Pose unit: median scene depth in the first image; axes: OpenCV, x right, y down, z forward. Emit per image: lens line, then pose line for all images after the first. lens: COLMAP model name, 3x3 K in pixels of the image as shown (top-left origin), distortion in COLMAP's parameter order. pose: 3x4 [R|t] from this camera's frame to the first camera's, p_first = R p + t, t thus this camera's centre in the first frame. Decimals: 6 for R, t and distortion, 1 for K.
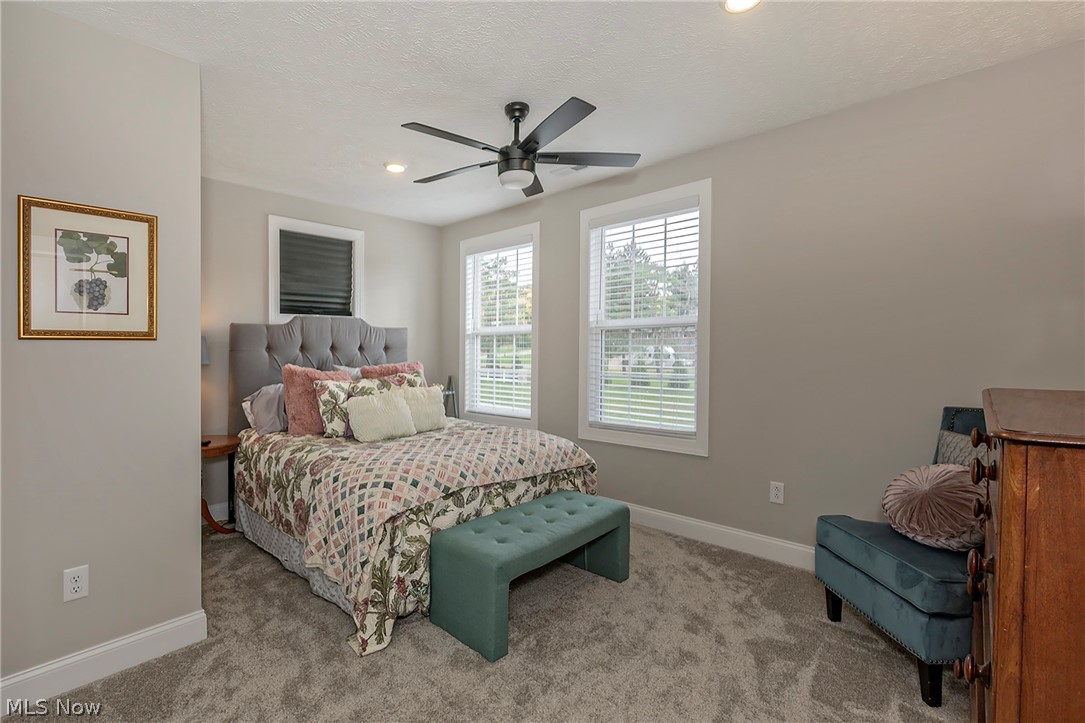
lens RADIAL K [[507.0, 0, 539.8], [0, 507.0, 363.8], [0, 0, 1]] dist [0.002353, 0.000035]
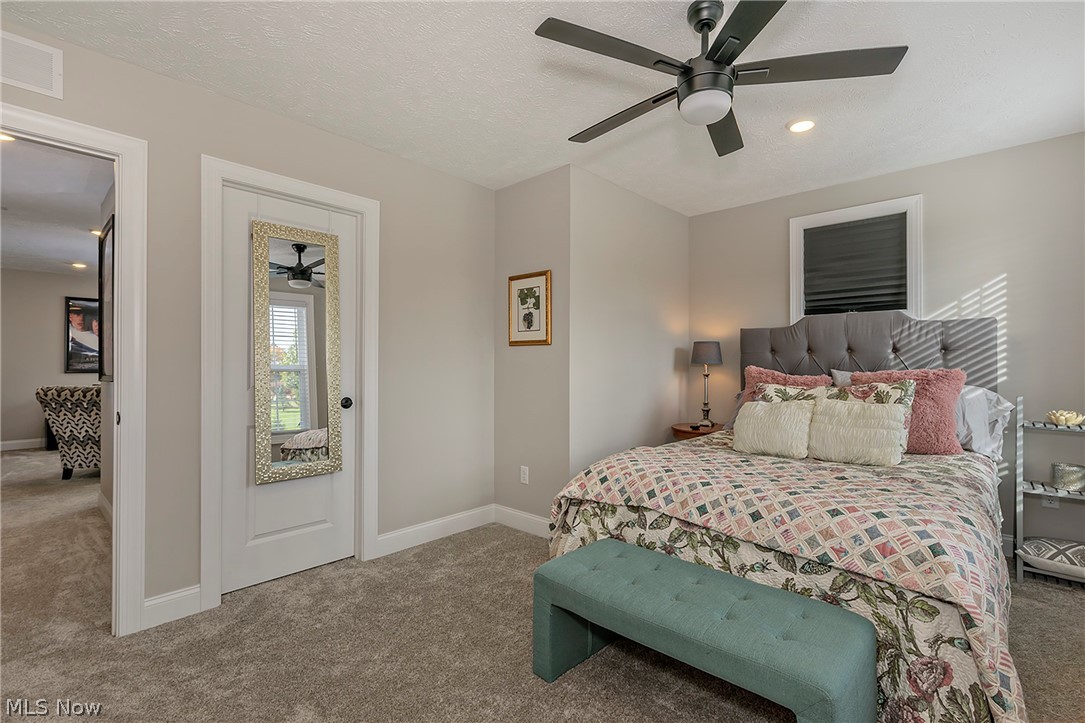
lens RADIAL K [[472.8, 0, 543.8], [0, 472.8, 356.0], [0, 0, 1]] dist [0.020522, 0.000458]
pose [[0.014328, -0.000716, -0.999897, 0.642509], [-0.031257, 0.999511, -0.001164, -0.006507], [0.999409, 0.031270, 0.014298, 0.791283]]
